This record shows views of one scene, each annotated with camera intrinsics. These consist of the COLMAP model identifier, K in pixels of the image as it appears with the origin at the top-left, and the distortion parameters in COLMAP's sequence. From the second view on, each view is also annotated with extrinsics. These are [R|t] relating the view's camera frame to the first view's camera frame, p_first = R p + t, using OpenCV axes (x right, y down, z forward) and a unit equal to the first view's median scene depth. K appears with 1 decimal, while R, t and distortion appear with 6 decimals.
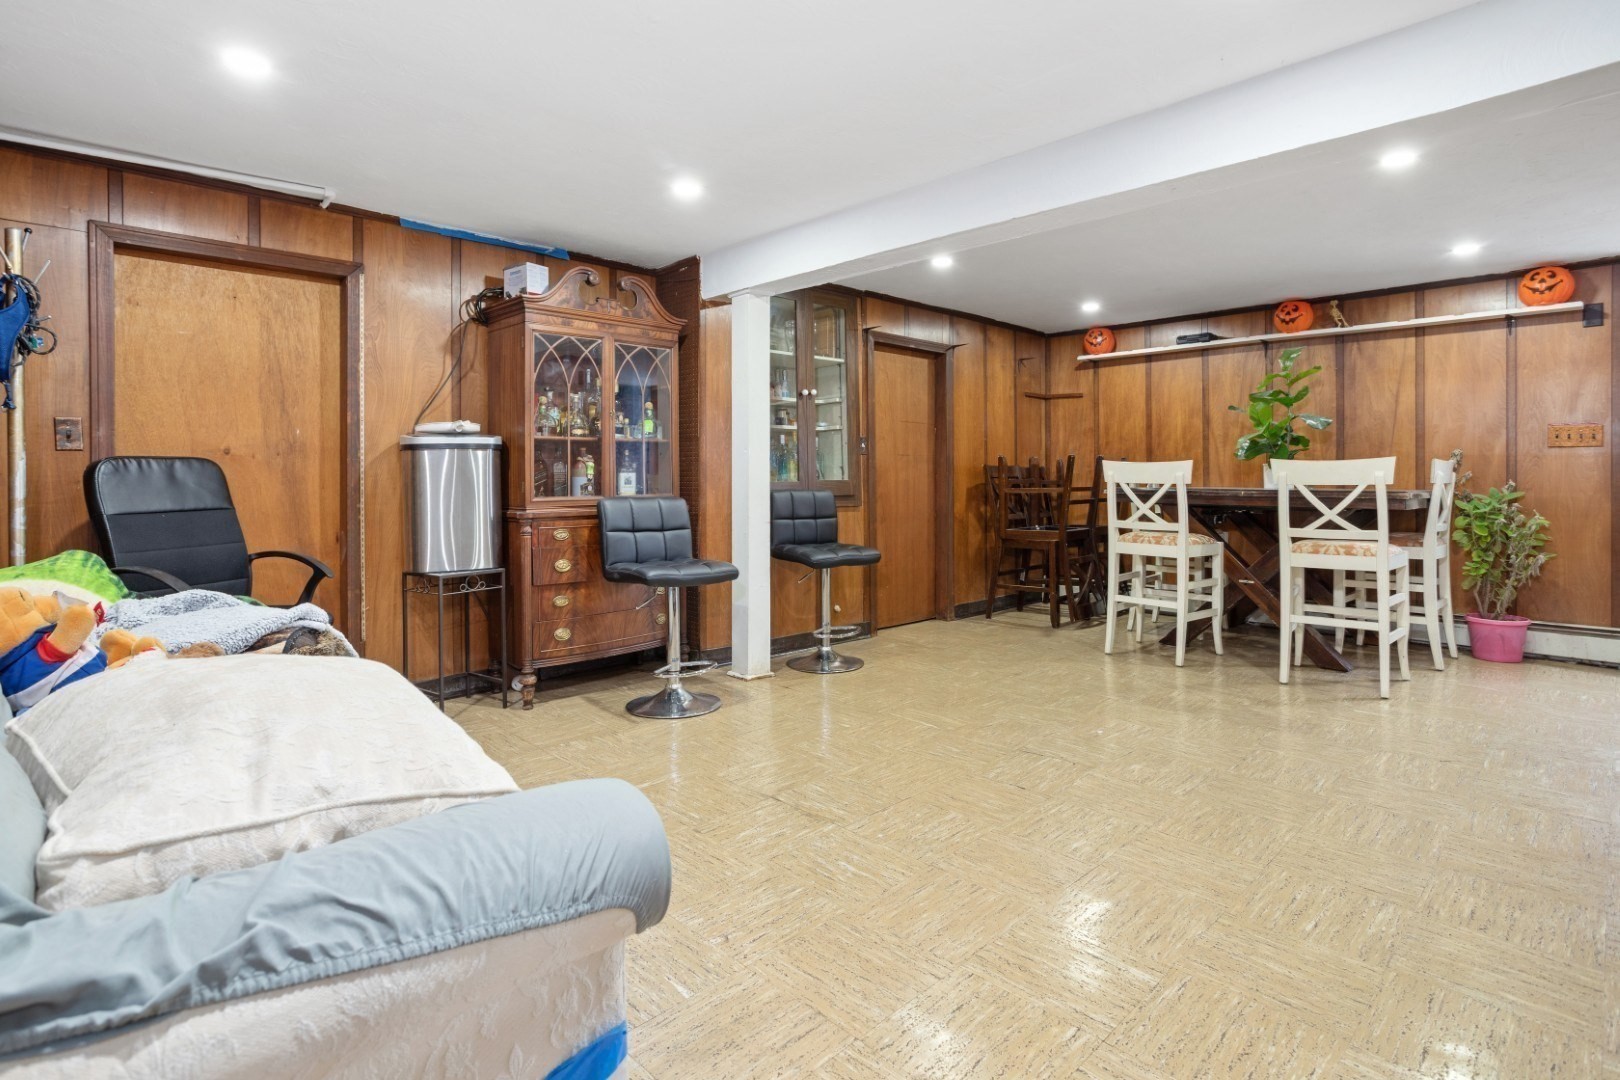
lens RADIAL K [[820.2, 0, 800.1], [0, 820.2, 474.2], [0, 0, 1]] dist [-0.038827, 0.014303]
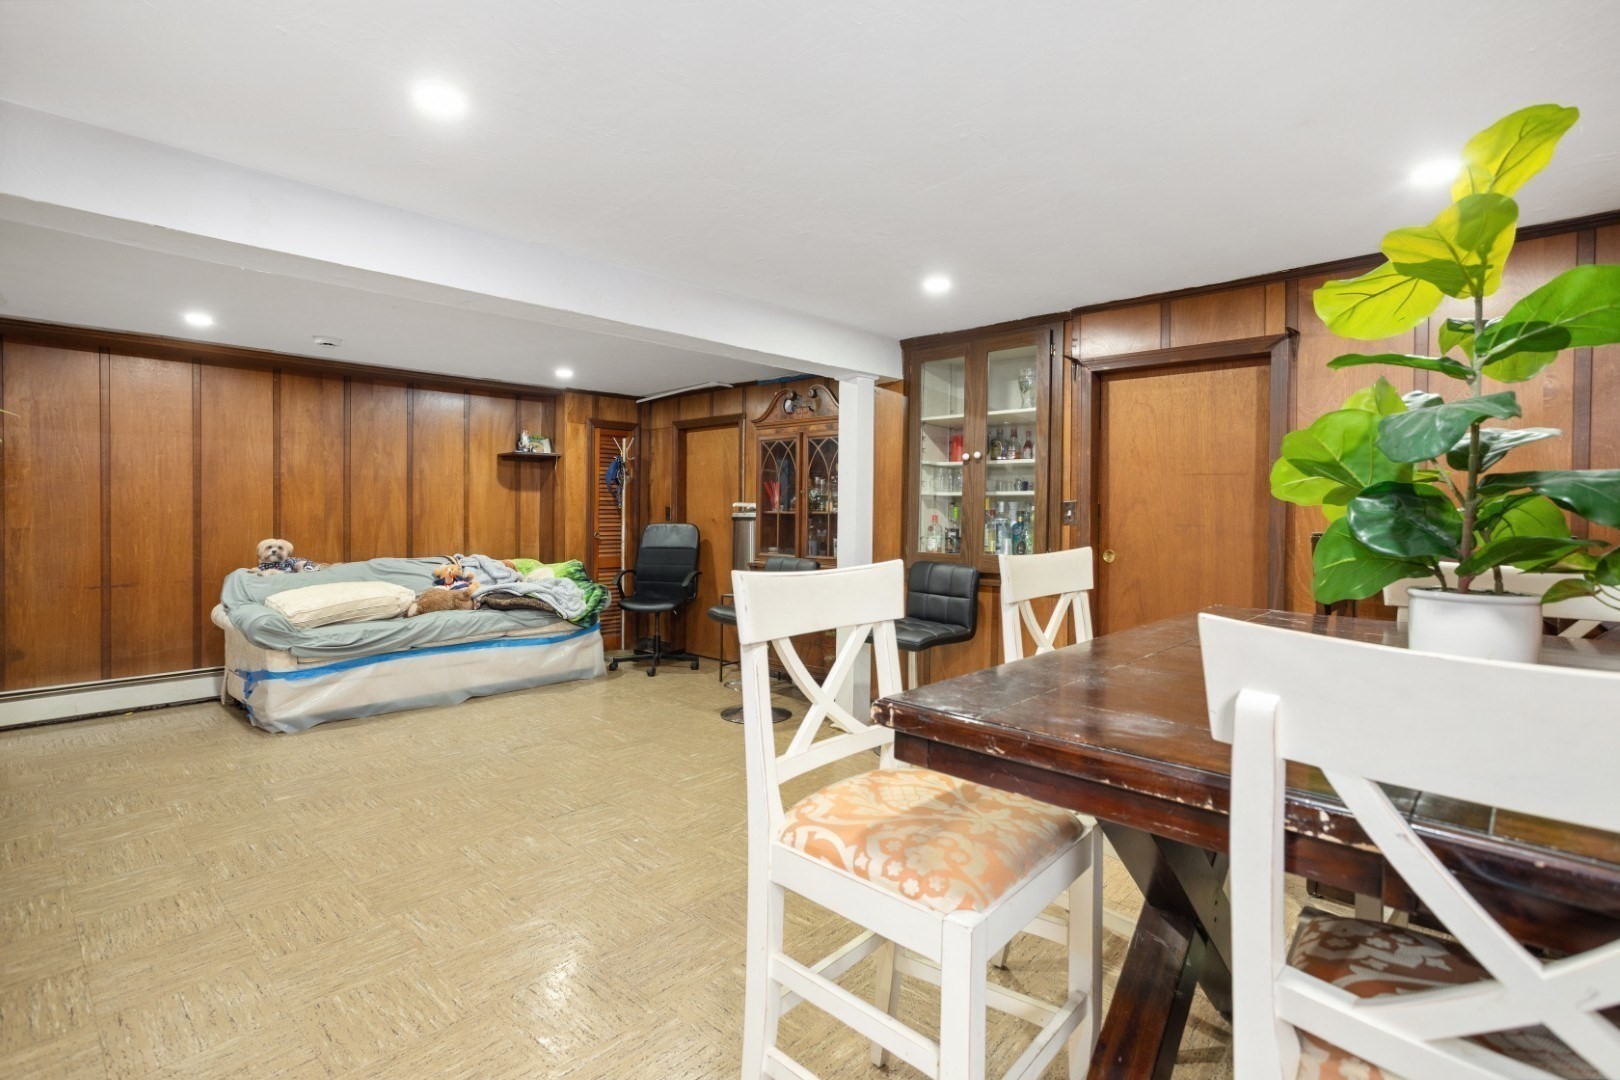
lens RADIAL K [[777.3, 0, 810.0], [0, 777.3, 540.0], [0, 0, 1]] dist [-0.000352, 0.001699]
pose [[0.042174, 0.042393, -0.998210, 1.459508], [-0.003006, 0.999100, 0.042304, -0.073756], [0.999106, 0.001216, 0.042264, 1.356415]]
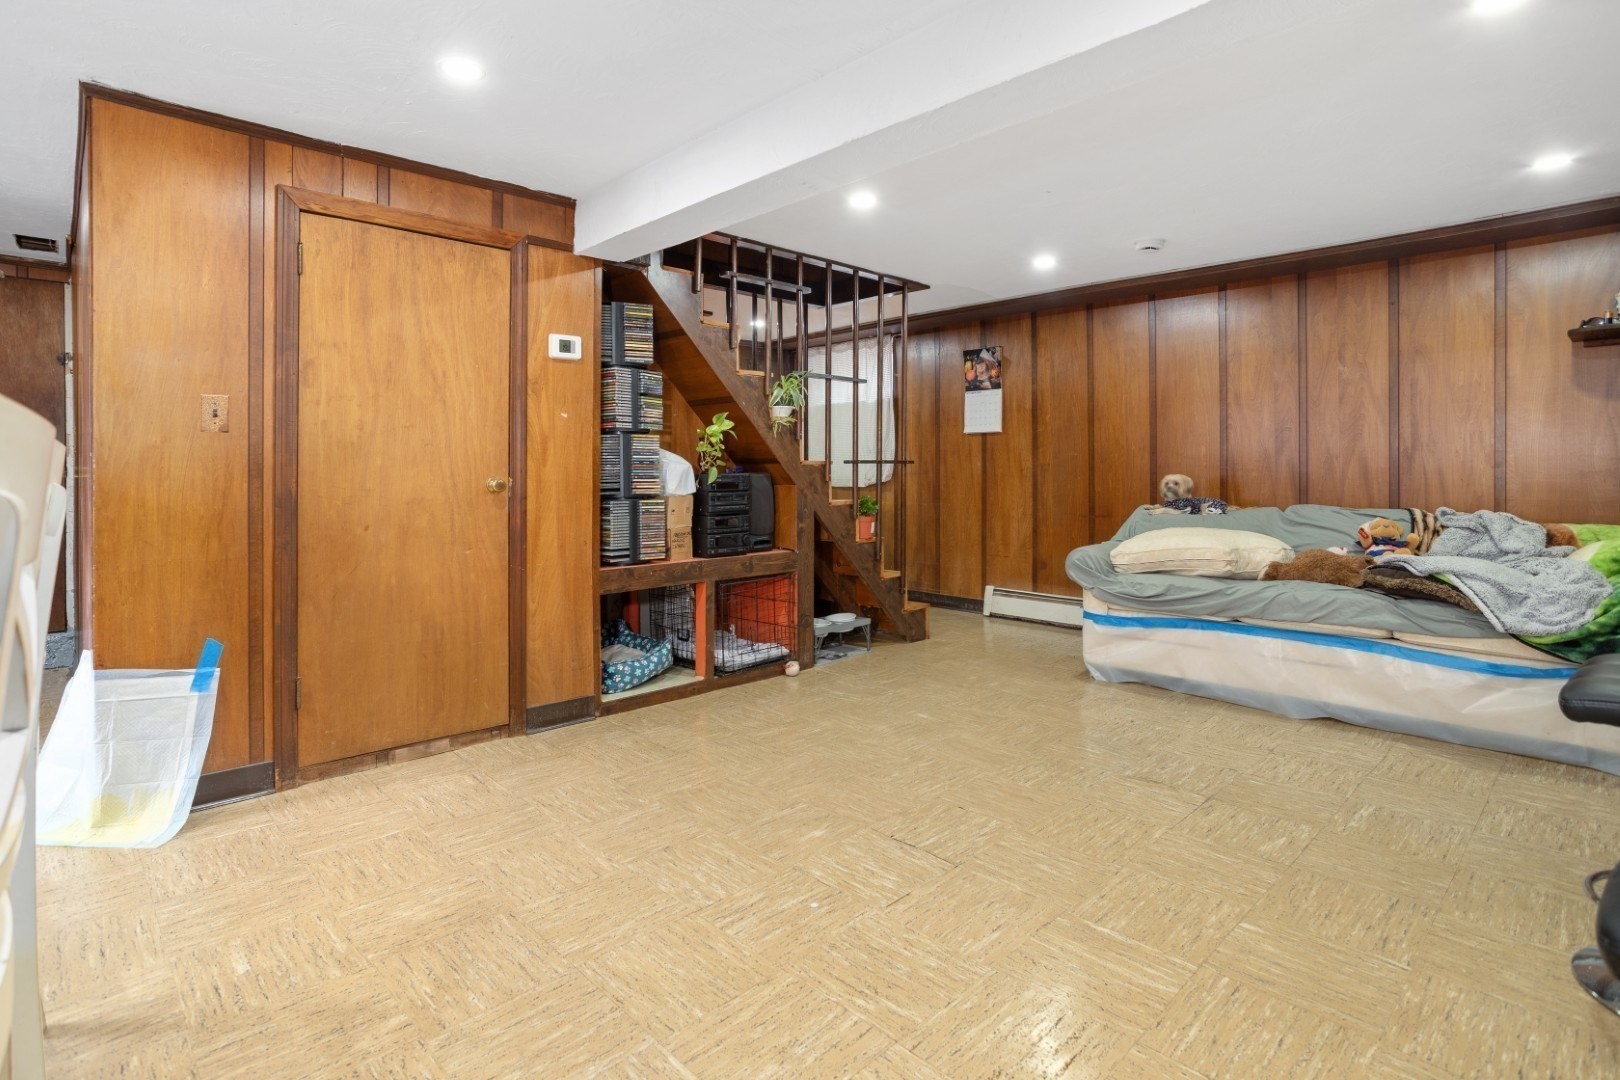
lens RADIAL K [[820.2, 0, 800.1], [0, 820.2, 474.2], [0, 0, 1]] dist [-0.038827, 0.014303]
pose [[-0.999991, 0.003715, 0.002122, 0.441552], [0.003723, 0.999985, 0.004131, -0.011168], [-0.002107, 0.004139, -0.999989, 1.882977]]
